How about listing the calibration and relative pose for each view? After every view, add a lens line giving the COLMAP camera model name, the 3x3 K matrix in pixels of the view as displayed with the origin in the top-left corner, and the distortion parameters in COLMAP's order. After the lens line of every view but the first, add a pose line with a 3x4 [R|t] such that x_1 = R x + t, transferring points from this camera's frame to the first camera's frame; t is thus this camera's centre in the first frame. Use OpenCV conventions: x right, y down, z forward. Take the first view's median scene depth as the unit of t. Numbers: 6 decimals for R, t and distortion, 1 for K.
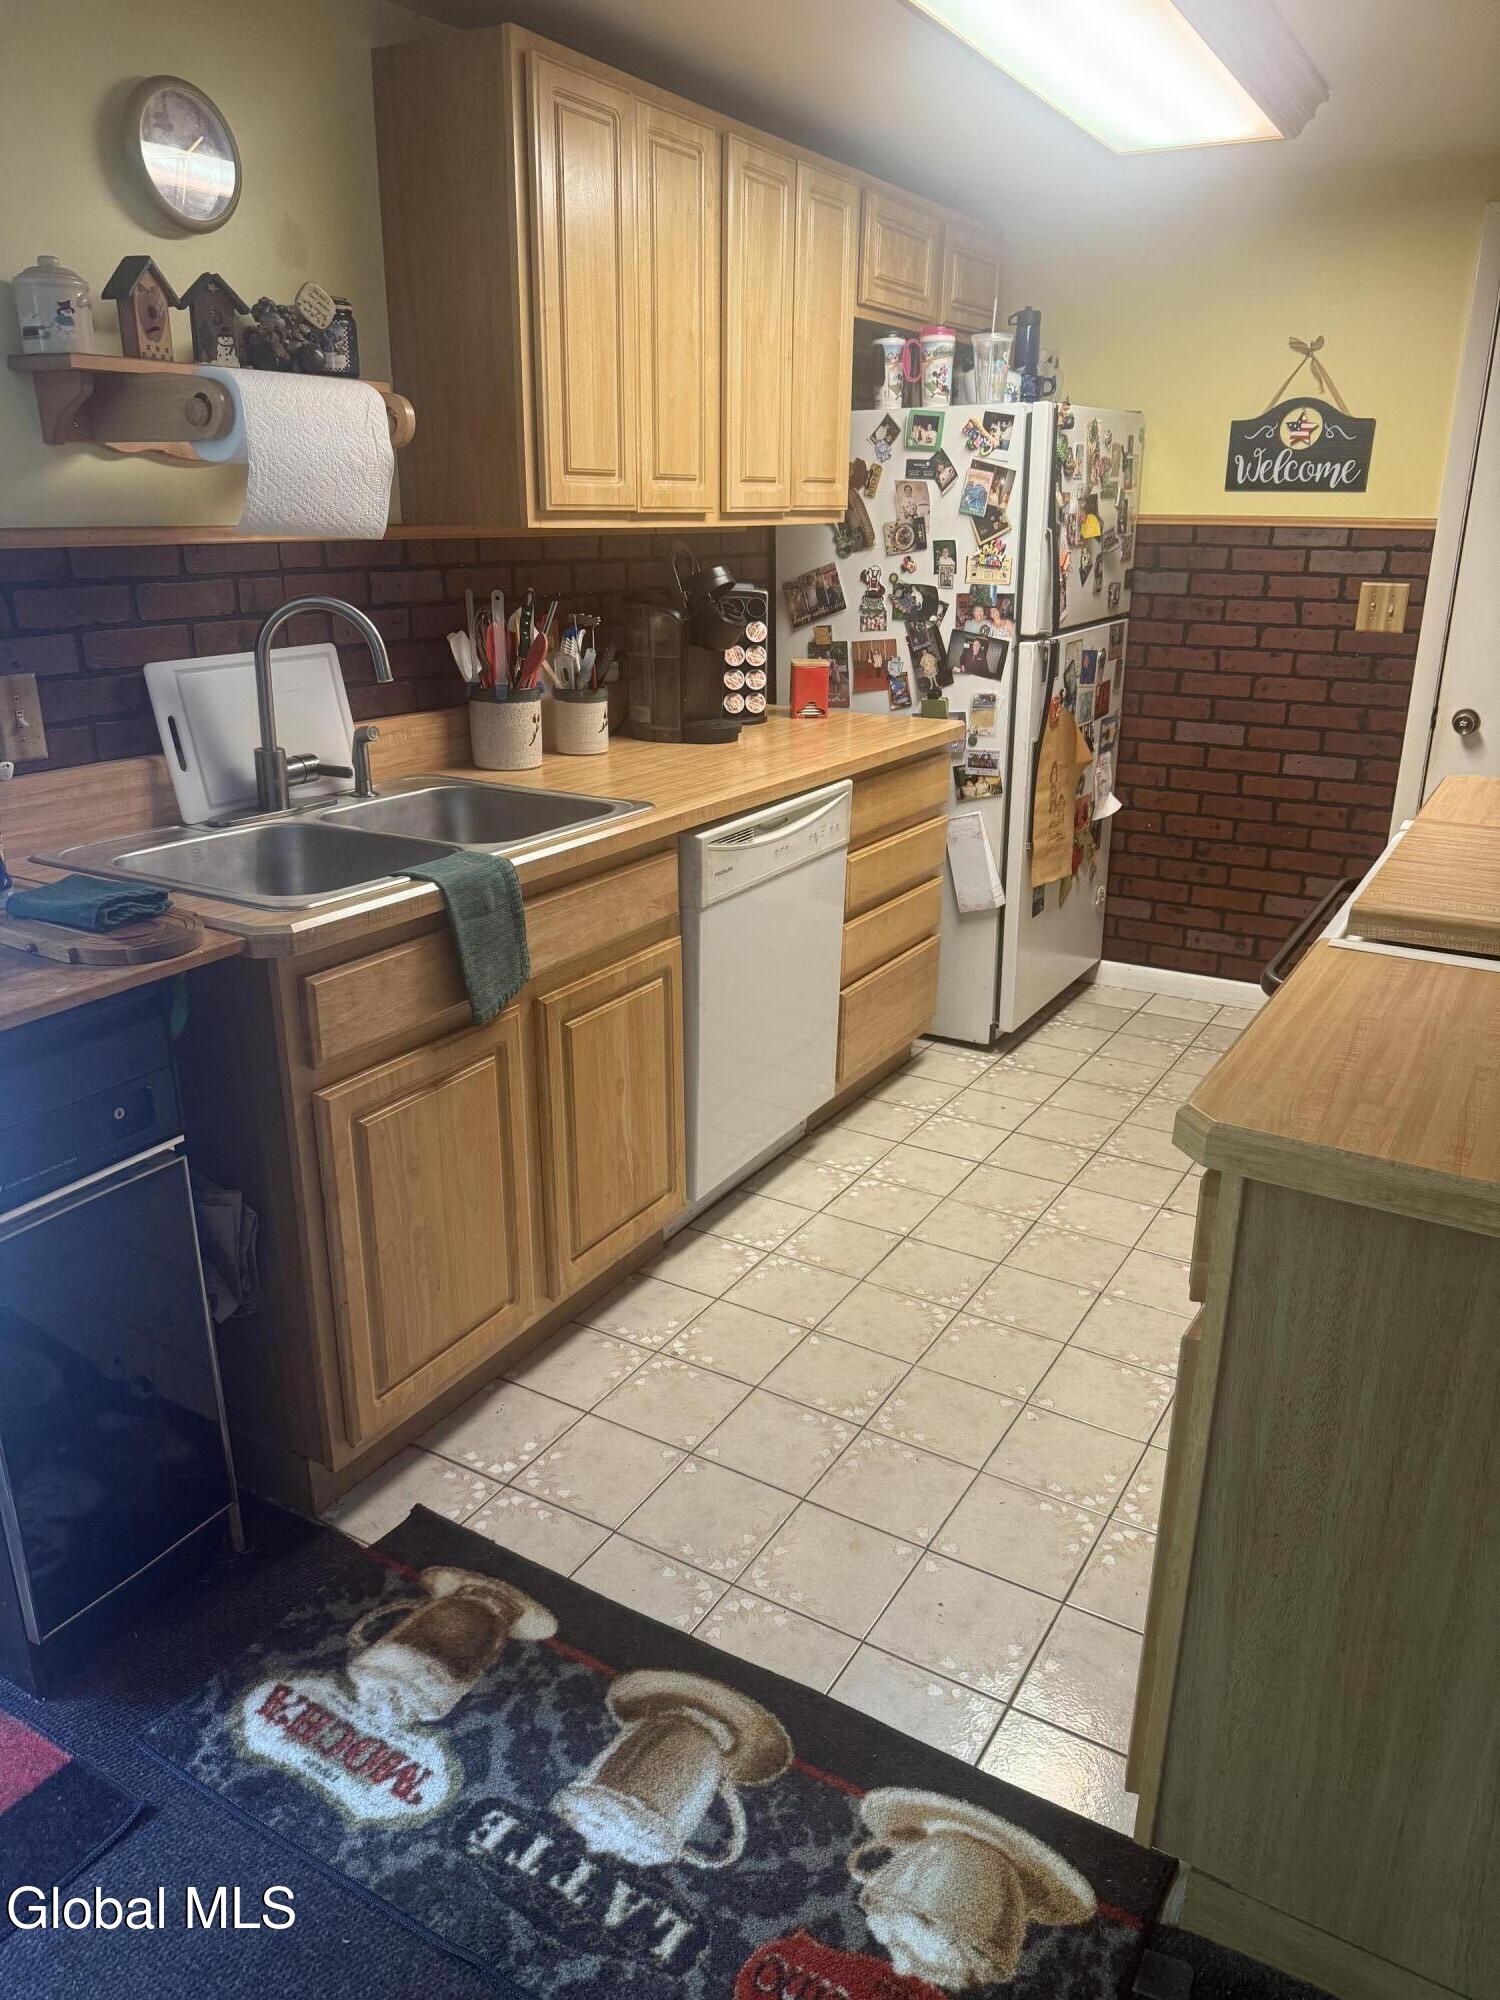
lens RADIAL K [[1399.7, 0, 746.3], [0, 1399.7, 1008.9], [0, 0, 1]] dist [0.065555, -0.115331]
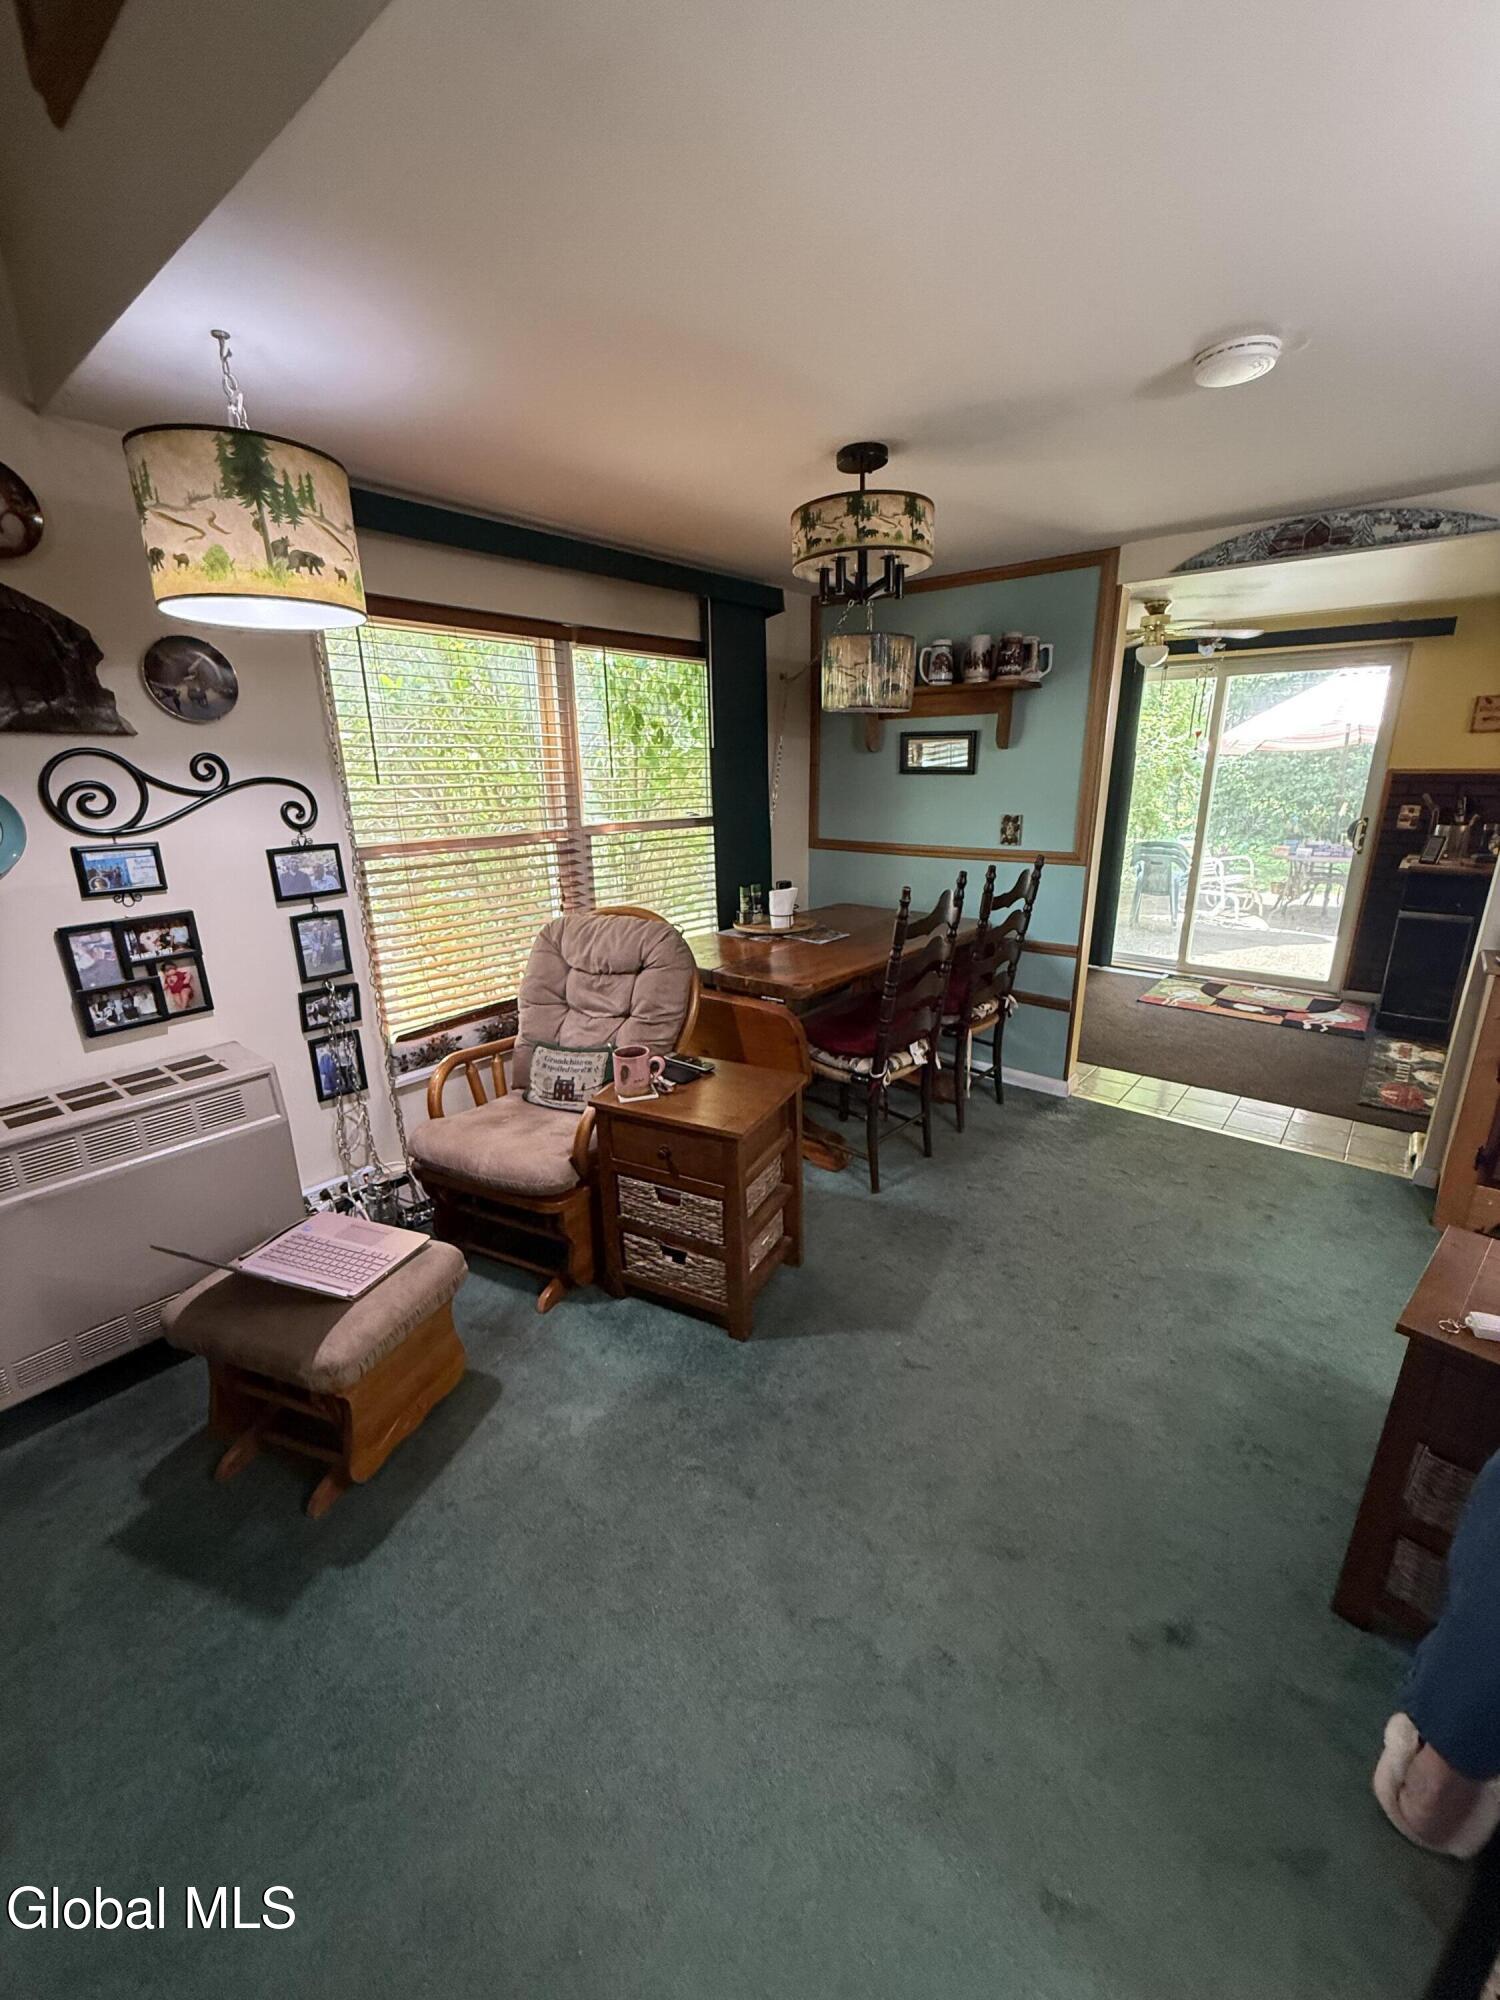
lens RADIAL K [[798.8, 0, 751.0], [0, 798.8, 996.2], [0, 0, 1]] dist [-0.000376, -0.000034]
pose [[-0.141889, 0.288773, -0.946825, 1.566329], [-0.319925, 0.891791, 0.319931, 0.163280], [0.936758, 0.348308, -0.034150, -0.578818]]
